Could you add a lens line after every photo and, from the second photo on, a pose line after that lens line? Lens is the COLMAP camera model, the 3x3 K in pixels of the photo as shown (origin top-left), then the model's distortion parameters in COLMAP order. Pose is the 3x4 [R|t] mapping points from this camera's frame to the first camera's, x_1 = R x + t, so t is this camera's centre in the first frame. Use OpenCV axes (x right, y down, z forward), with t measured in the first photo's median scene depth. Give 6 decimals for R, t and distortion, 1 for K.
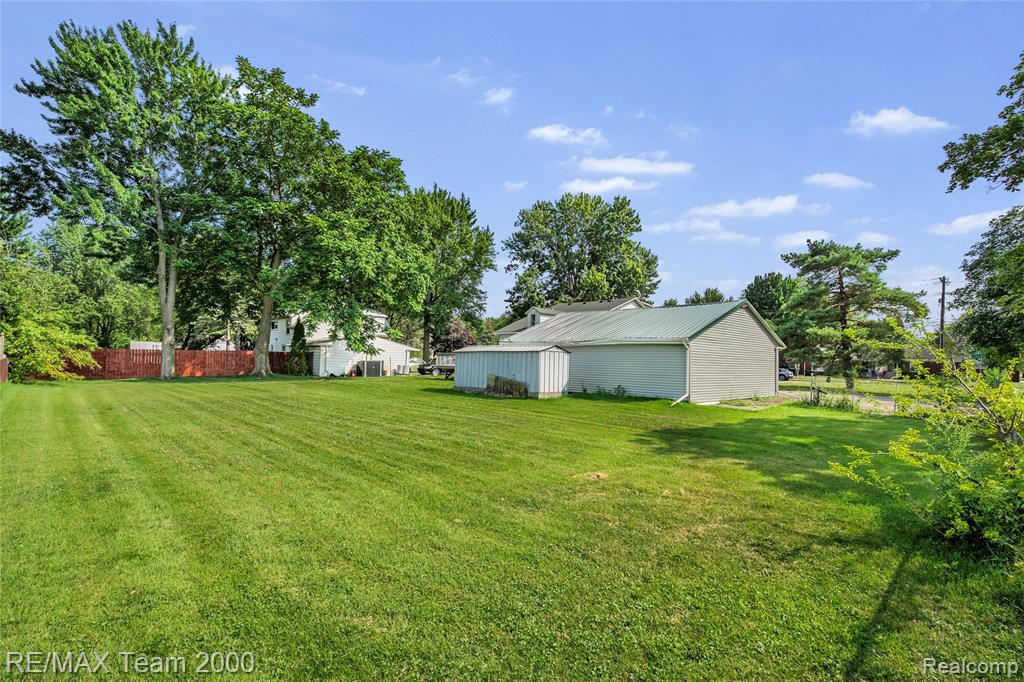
lens RADIAL K [[488.9, 0, 510.5], [0, 488.9, 351.8], [0, 0, 1]] dist [-0.000462, 0.000208]
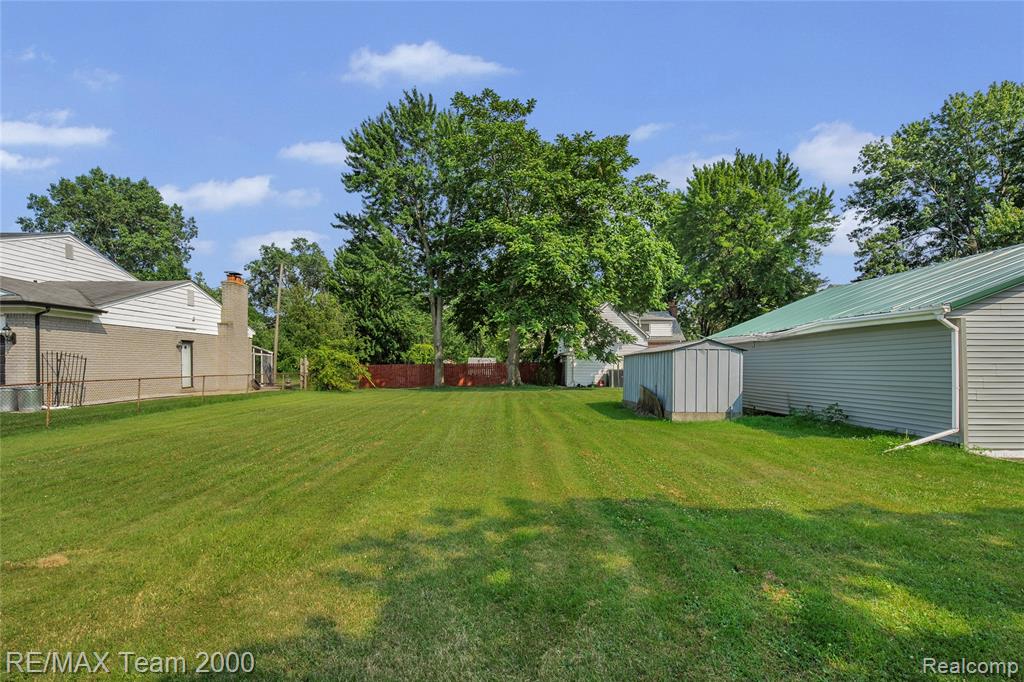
lens RADIAL K [[488.9, 0, 508.5], [0, 488.9, 377.0], [0, 0, 1]] dist [-0.000462, 0.000208]
pose [[0.714767, -0.010656, -0.699281, 0.214903], [0.033870, 0.999238, 0.019393, 0.008524], [0.698542, -0.037546, 0.714584, 0.211830]]
